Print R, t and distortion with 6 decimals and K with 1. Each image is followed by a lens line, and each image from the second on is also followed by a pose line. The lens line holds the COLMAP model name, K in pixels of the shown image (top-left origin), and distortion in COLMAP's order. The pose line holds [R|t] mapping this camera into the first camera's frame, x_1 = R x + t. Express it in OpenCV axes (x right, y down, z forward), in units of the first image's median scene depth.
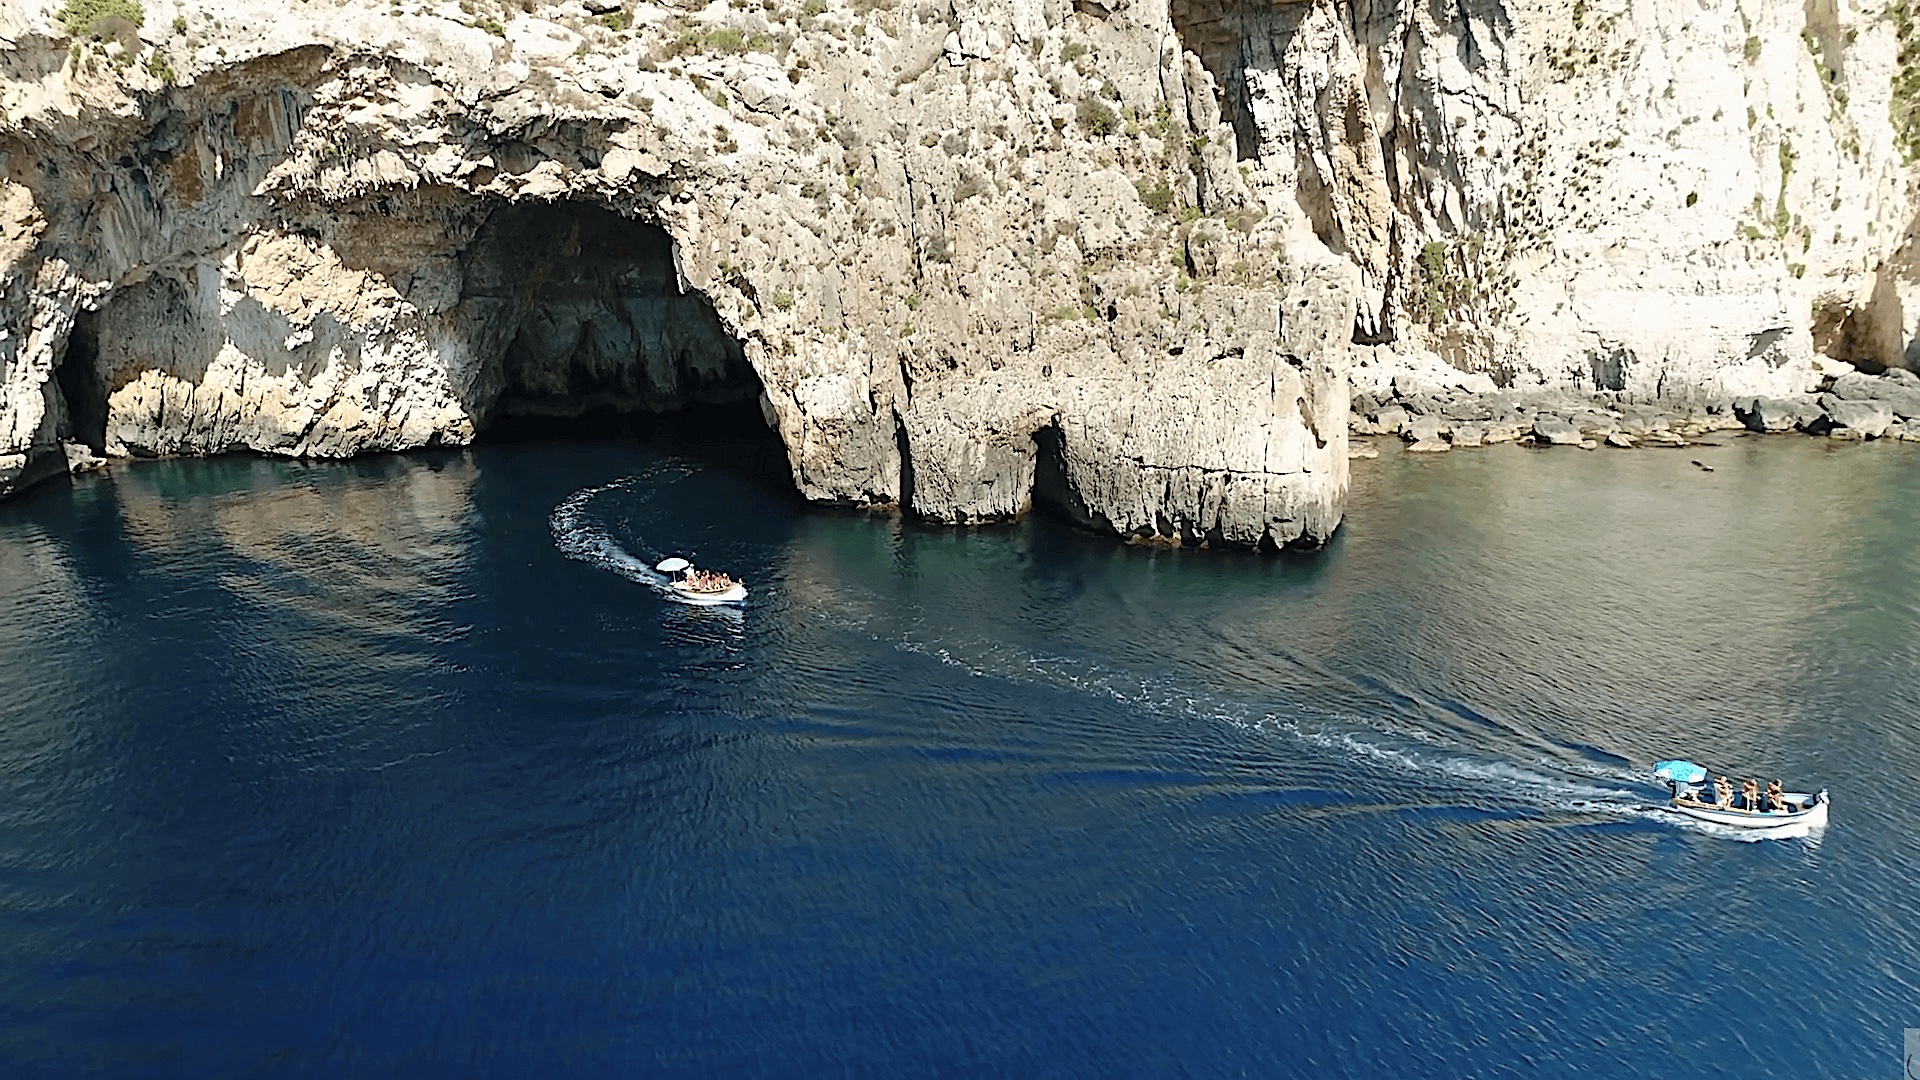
lens RADIAL K [[1463.5, 0, 960.0], [0, 1463.5, 540.0], [0, 0, 1]] dist [-0.002244, -0.007193]
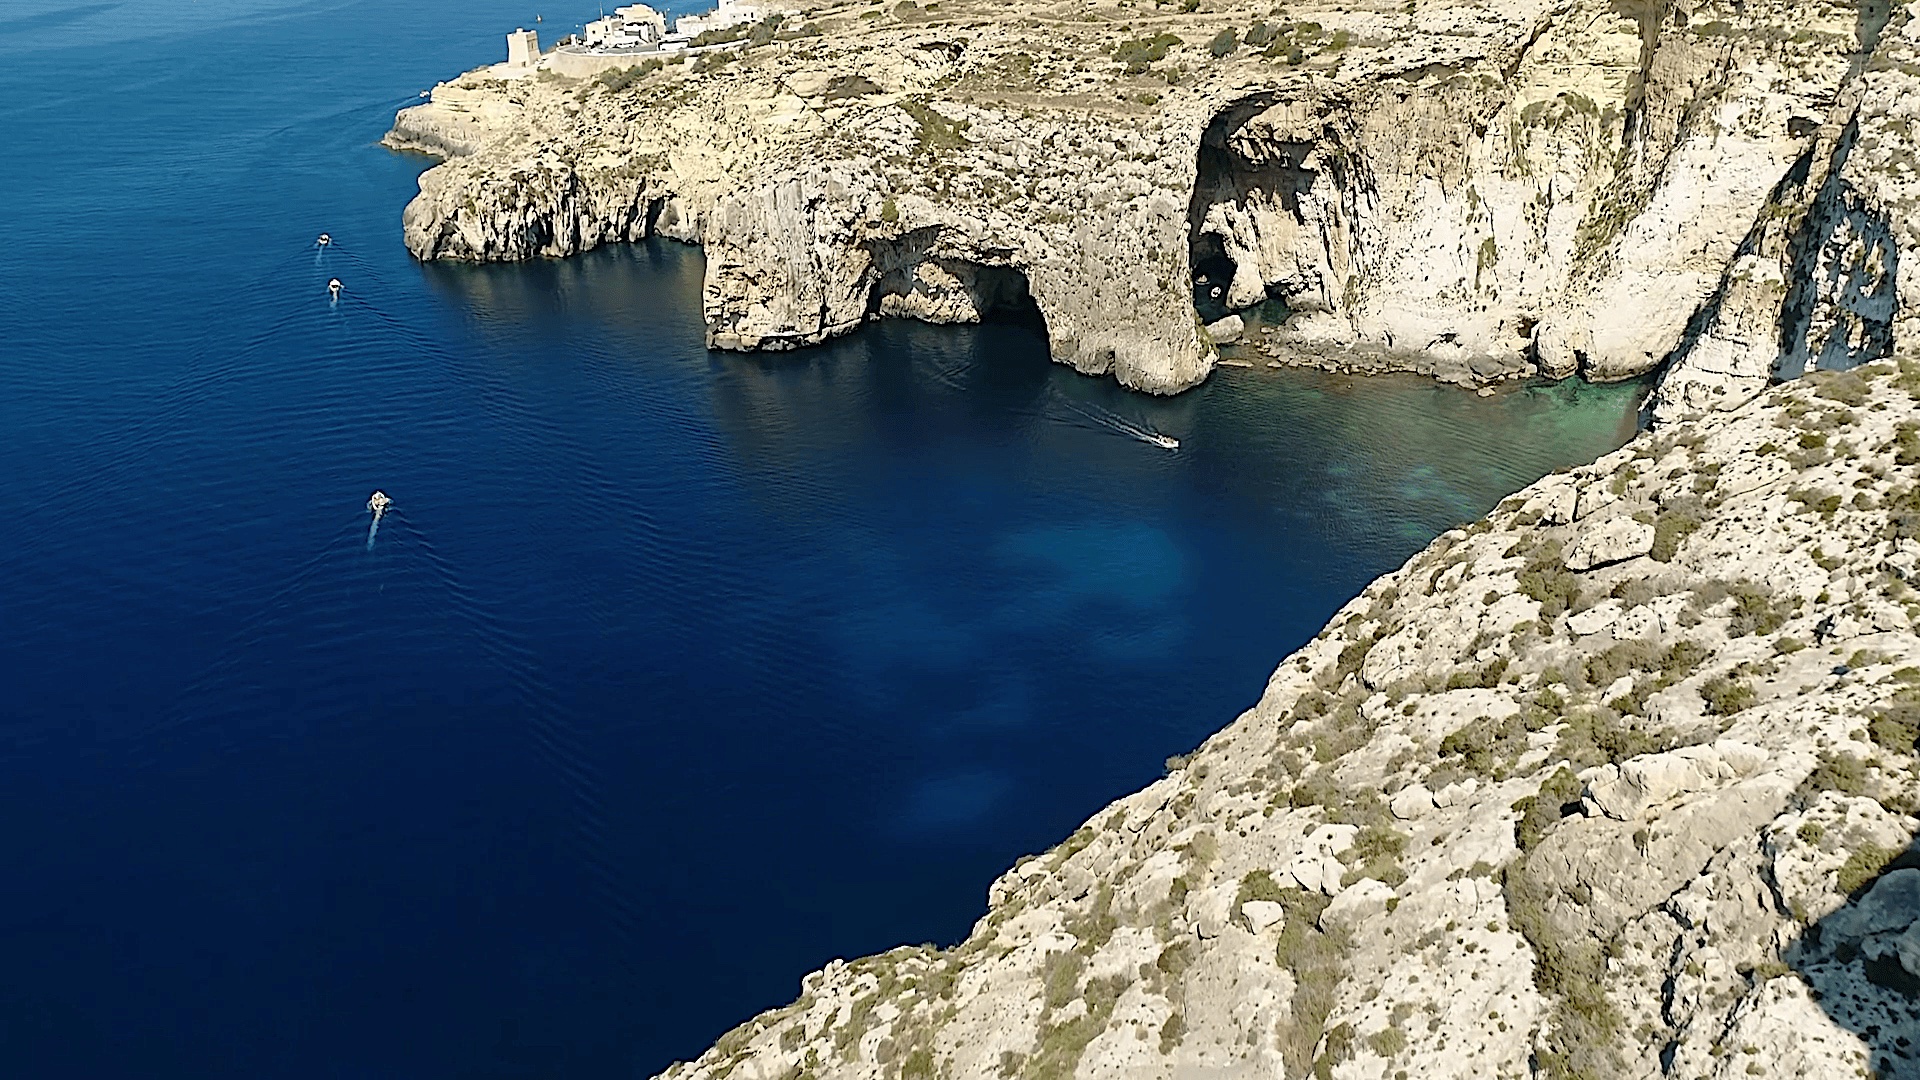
lens RADIAL K [[1463.5, 0, 960.0], [0, 1463.5, 540.0], [0, 0, 1]] dist [-0.002244, -0.007193]
pose [[0.892173, 0.188163, -0.410637, 1.168164], [-0.102023, 0.969554, 0.222611, -0.354708], [0.440022, -0.156713, 0.884207, -2.176184]]
